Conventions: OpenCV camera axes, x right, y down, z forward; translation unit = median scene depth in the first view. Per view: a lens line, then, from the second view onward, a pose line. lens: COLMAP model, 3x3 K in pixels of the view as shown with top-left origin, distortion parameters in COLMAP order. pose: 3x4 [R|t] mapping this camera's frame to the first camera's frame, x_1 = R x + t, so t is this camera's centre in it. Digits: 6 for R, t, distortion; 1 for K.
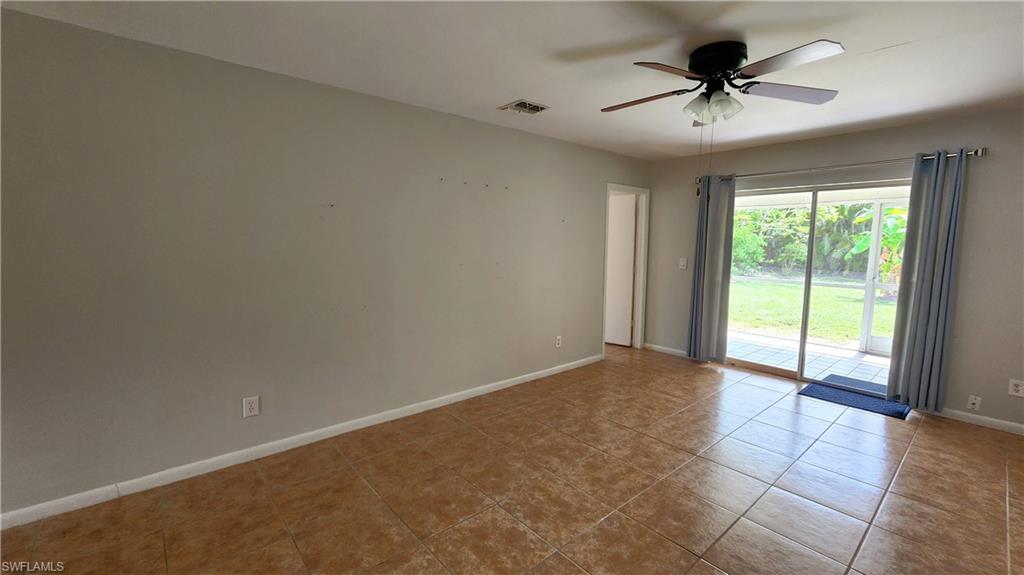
lens RADIAL K [[428.3, 0, 512.0], [0, 428.3, 287.5], [0, 0, 1]] dist [-0.000140, 0.001391]
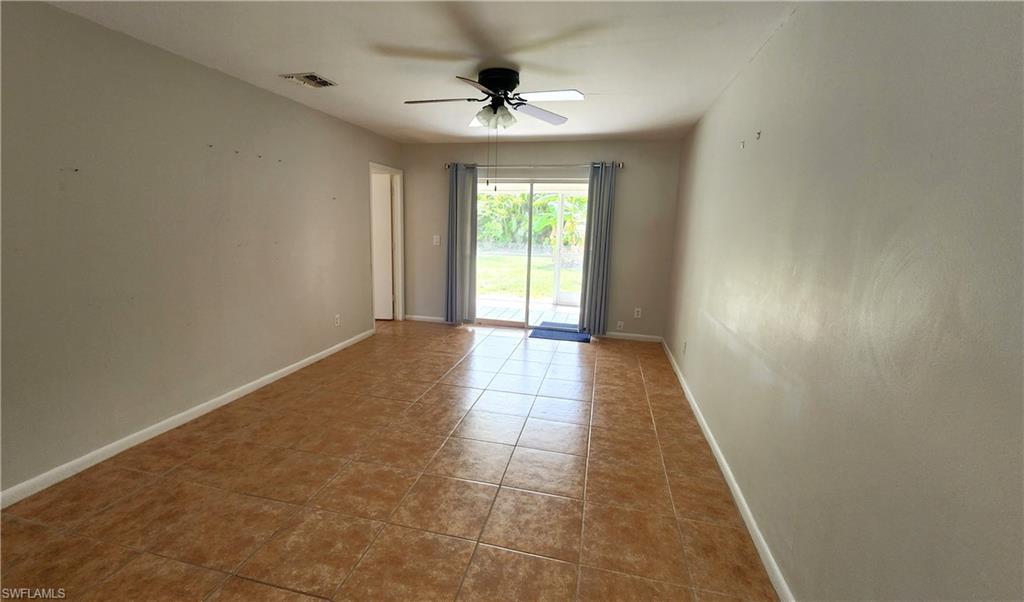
lens RADIAL K [[447.6, 0, 493.9], [0, 447.6, 305.1], [0, 0, 1]] dist [0.000845, 0.000119]
pose [[0.820844, -0.095001, 0.563196, -0.224777], [0.047355, 0.993995, 0.098649, 0.006135], [-0.569186, -0.054305, 0.820414, -0.086978]]
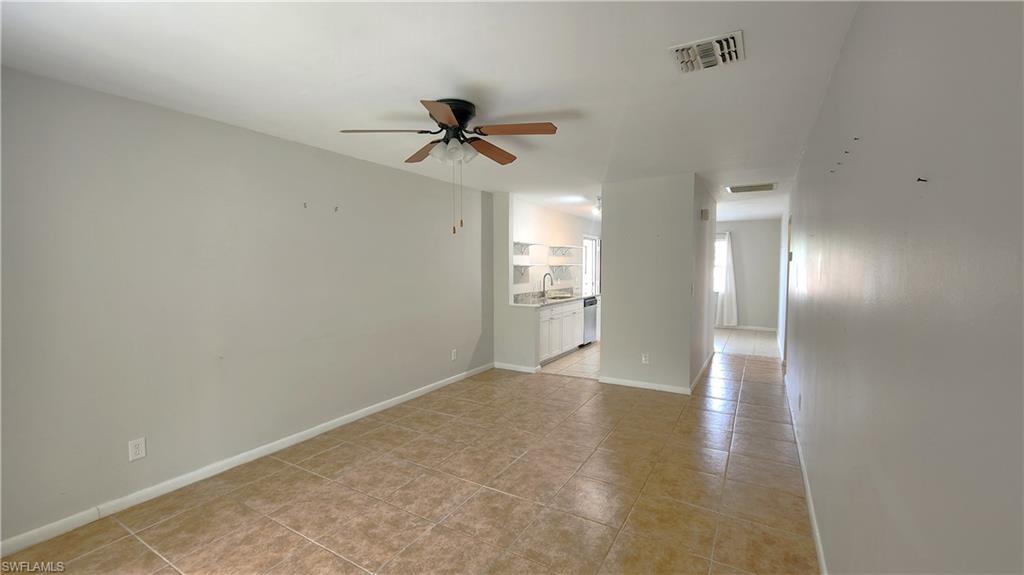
lens RADIAL K [[428.3, 0, 512.0], [0, 428.3, 287.5], [0, 0, 1]] dist [-0.000140, 0.001391]
pose [[-0.948570, 0.007842, -0.316471, 0.442619], [-0.044384, 0.986524, 0.157479, -0.159765], [0.313441, 0.163426, -0.935439, 1.398917]]
